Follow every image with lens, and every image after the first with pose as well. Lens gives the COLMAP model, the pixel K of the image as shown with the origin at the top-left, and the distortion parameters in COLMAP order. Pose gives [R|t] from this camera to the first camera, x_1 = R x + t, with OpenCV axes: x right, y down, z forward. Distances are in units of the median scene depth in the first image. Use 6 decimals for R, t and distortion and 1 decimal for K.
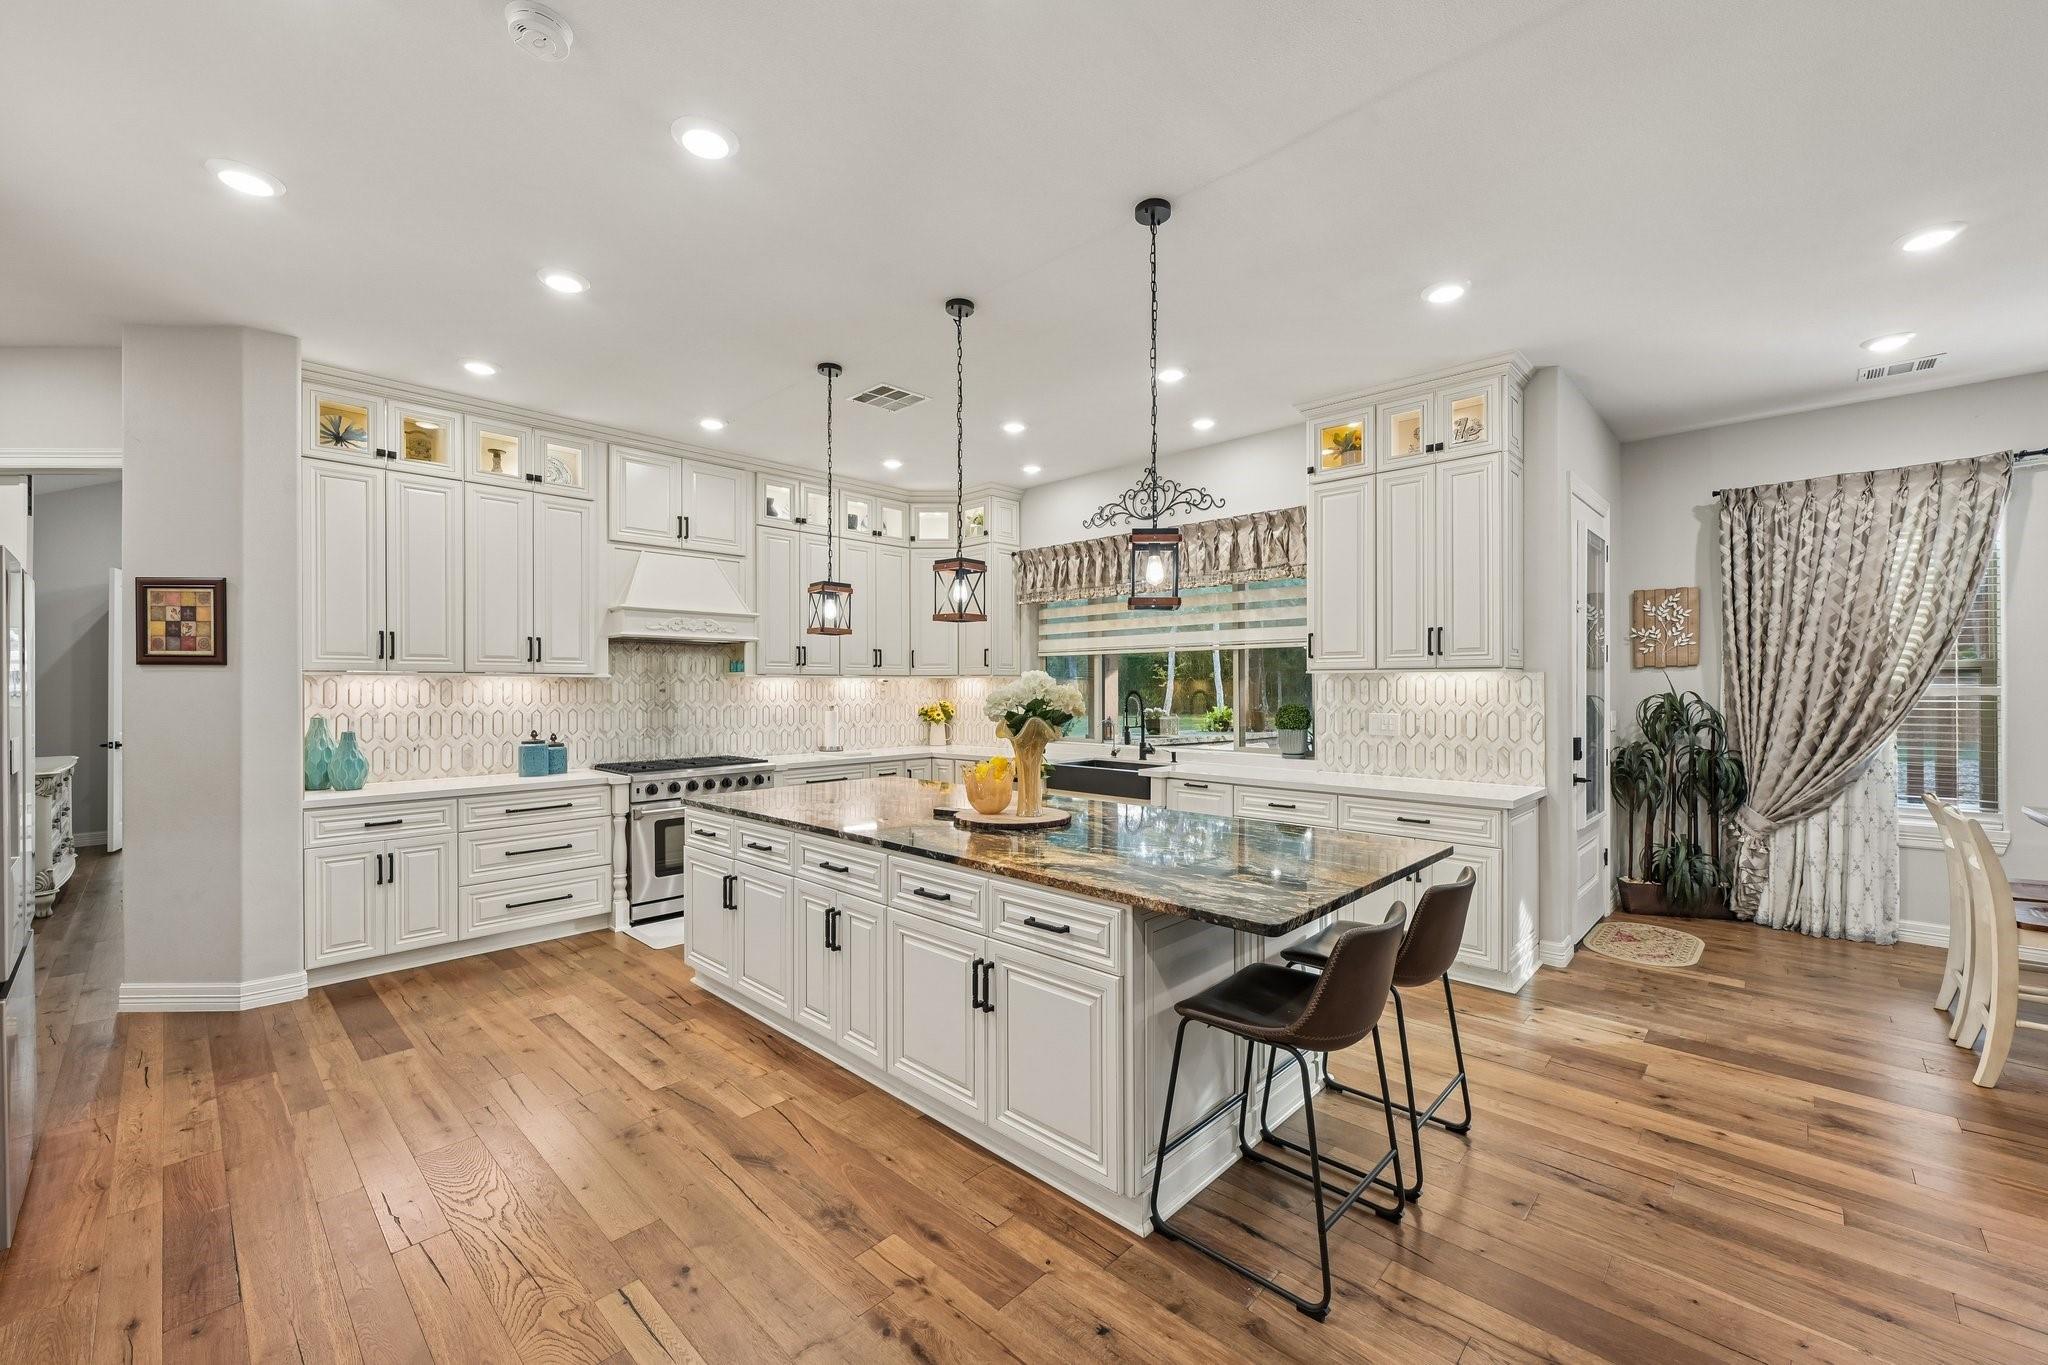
lens RADIAL K [[812.2, 0, 1029.5], [0, 812.2, 686.7], [0, 0, 1]] dist [-0.000618, 0.000411]
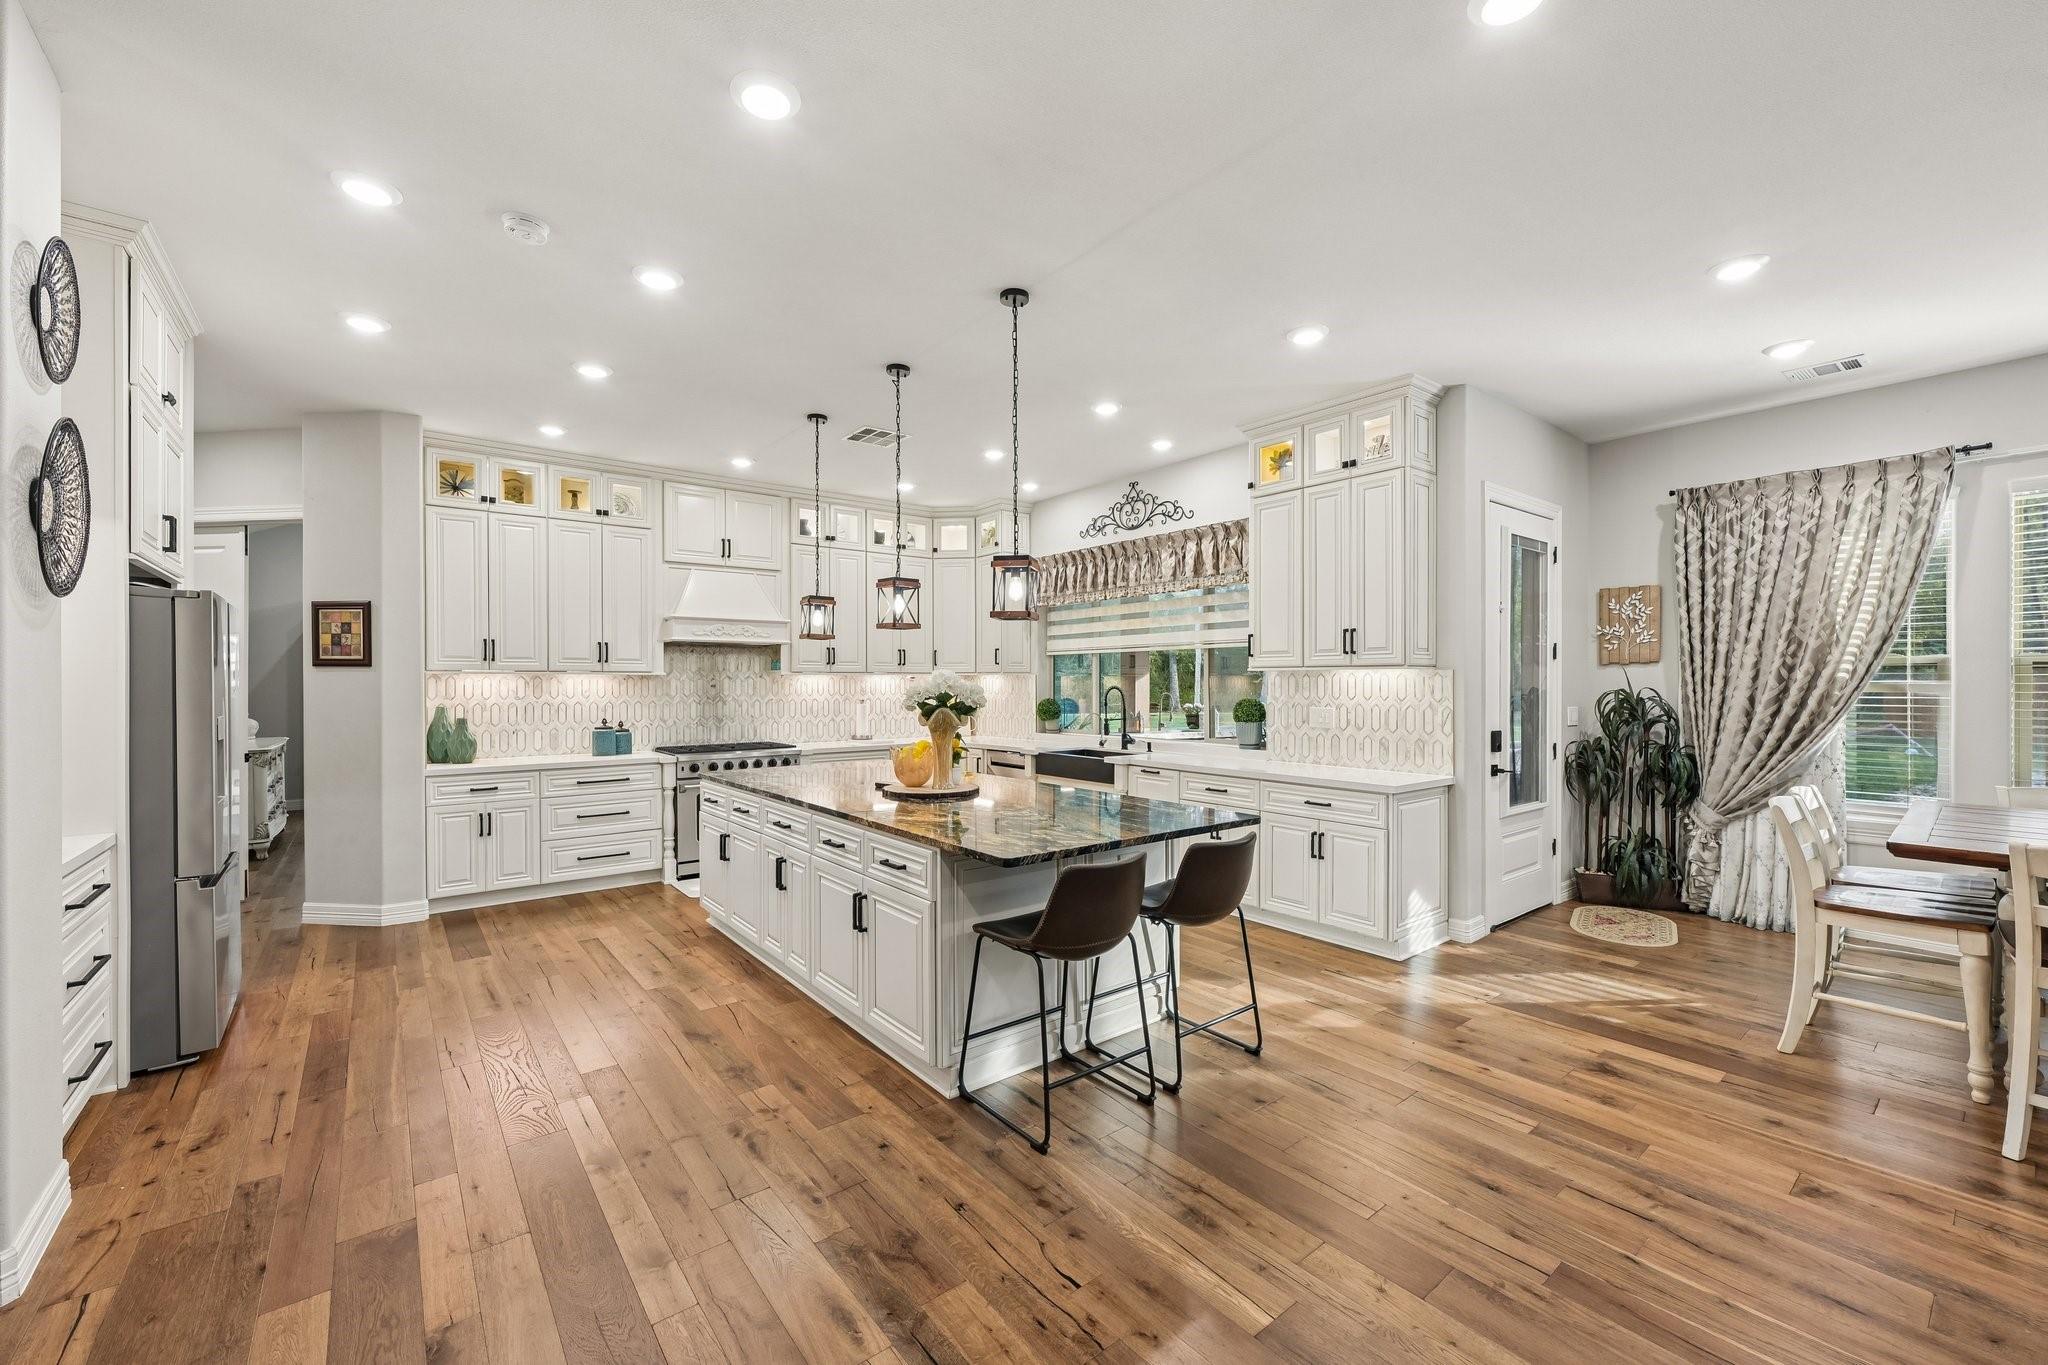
lens RADIAL K [[812.2, 0, 1029.1], [0, 812.2, 687.7], [0, 0, 1]] dist [-0.000618, 0.000411]
pose [[0.990337, 0.001082, -0.138679, 0.202519], [-0.000225, 0.999981, 0.006196, -0.000231], [0.138683, -0.006105, 0.990318, -0.129231]]
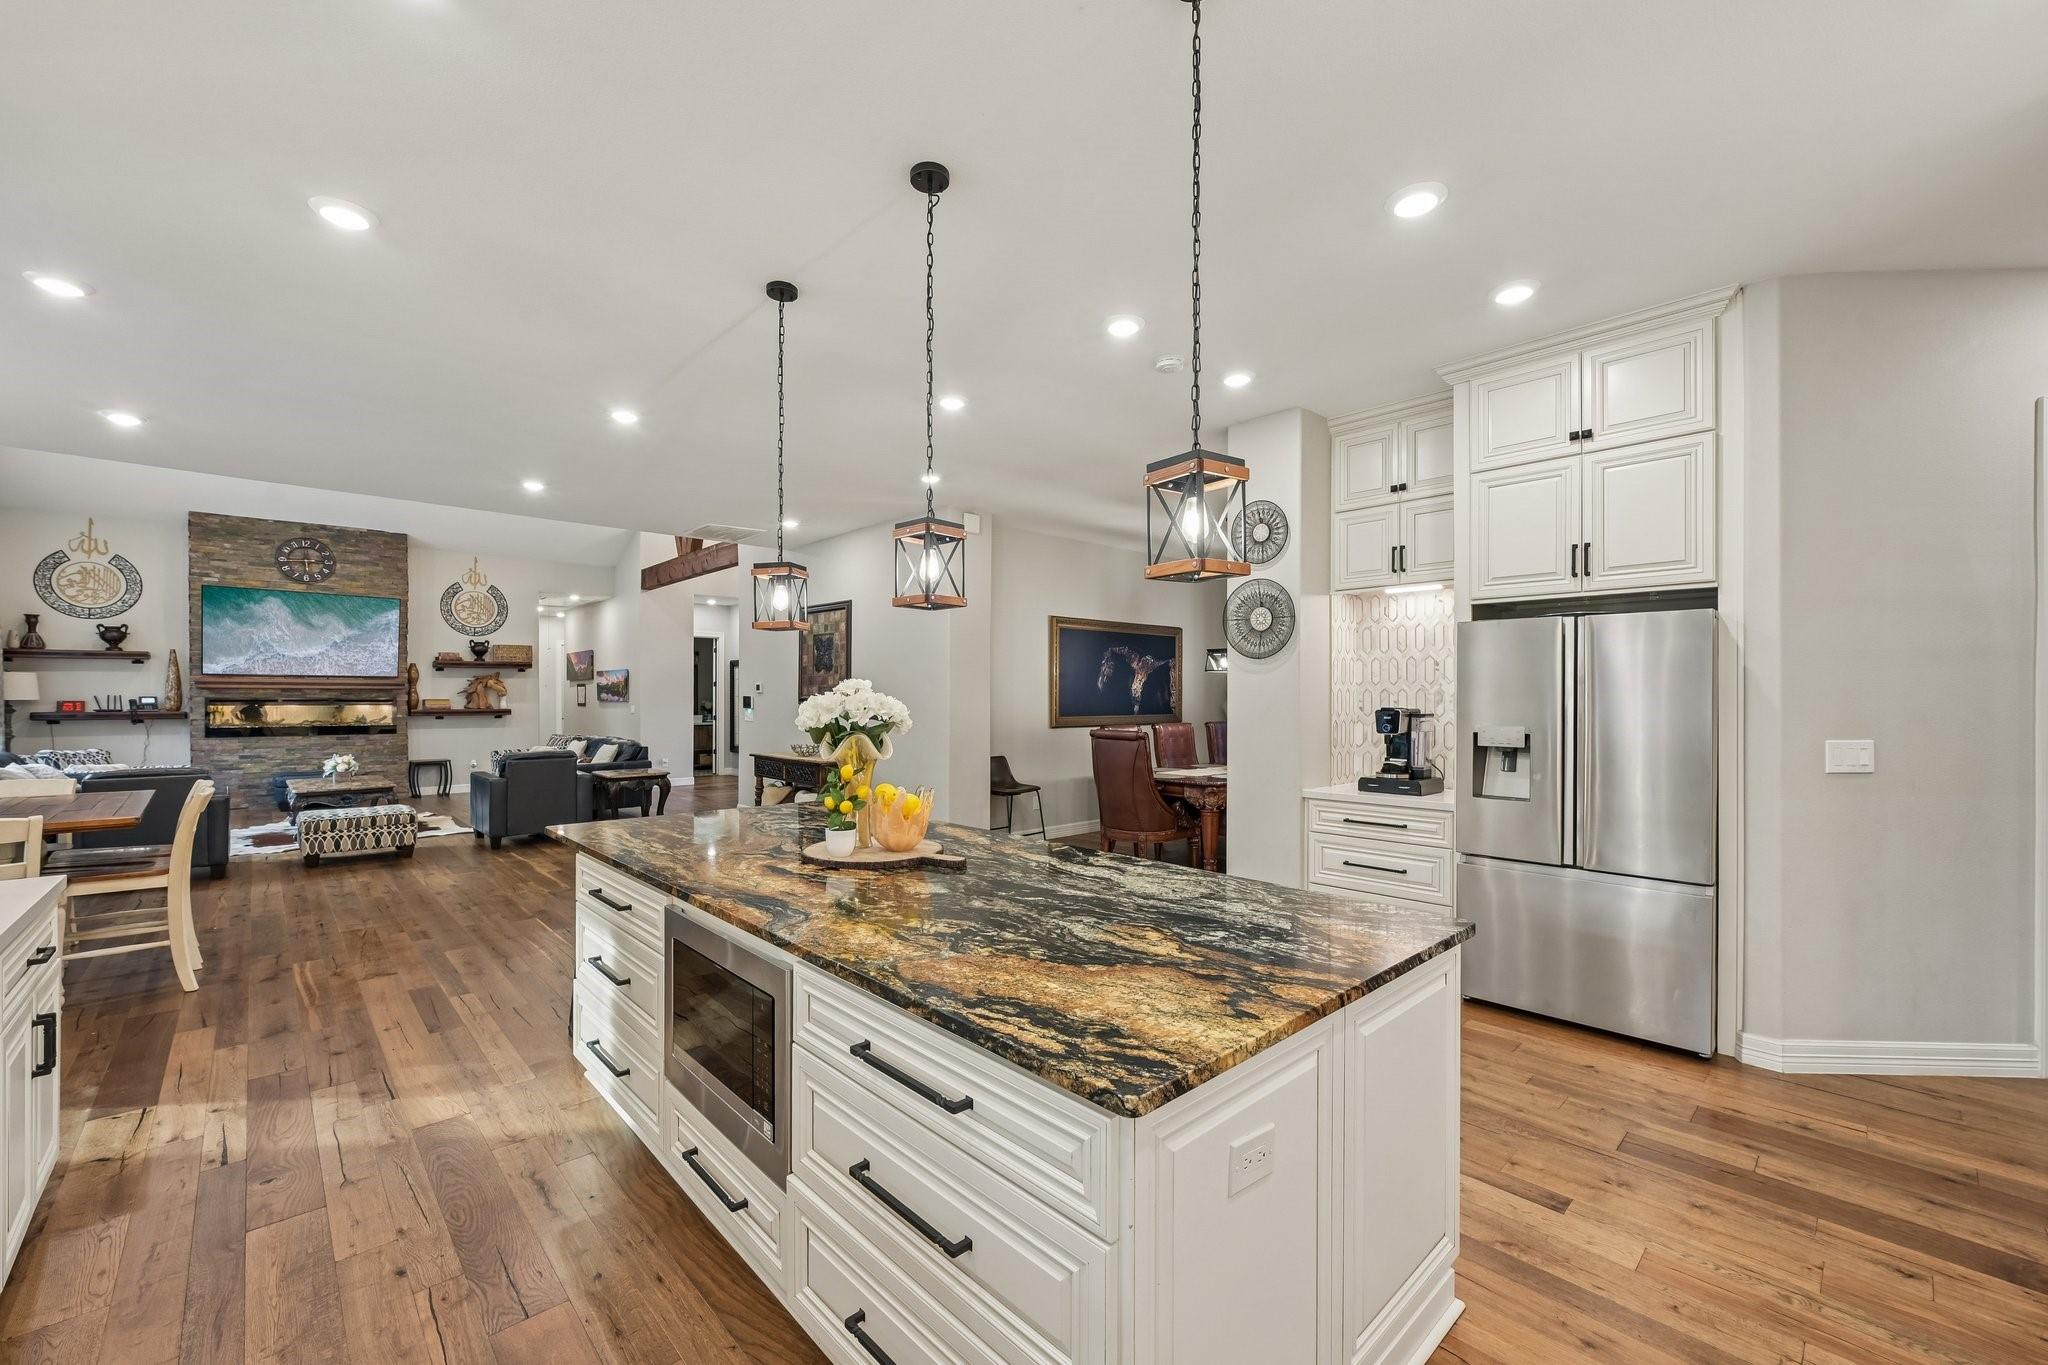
lens RADIAL K [[812.2, 0, 1026.3], [0, 812.2, 696.5], [0, 0, 1]] dist [-0.000618, 0.000411]
pose [[-0.998373, 0.001148, 0.057012, -0.155834], [0.001159, 0.999999, 0.000170, -0.001331], [-0.057012, 0.000236, -0.998373, 1.257378]]
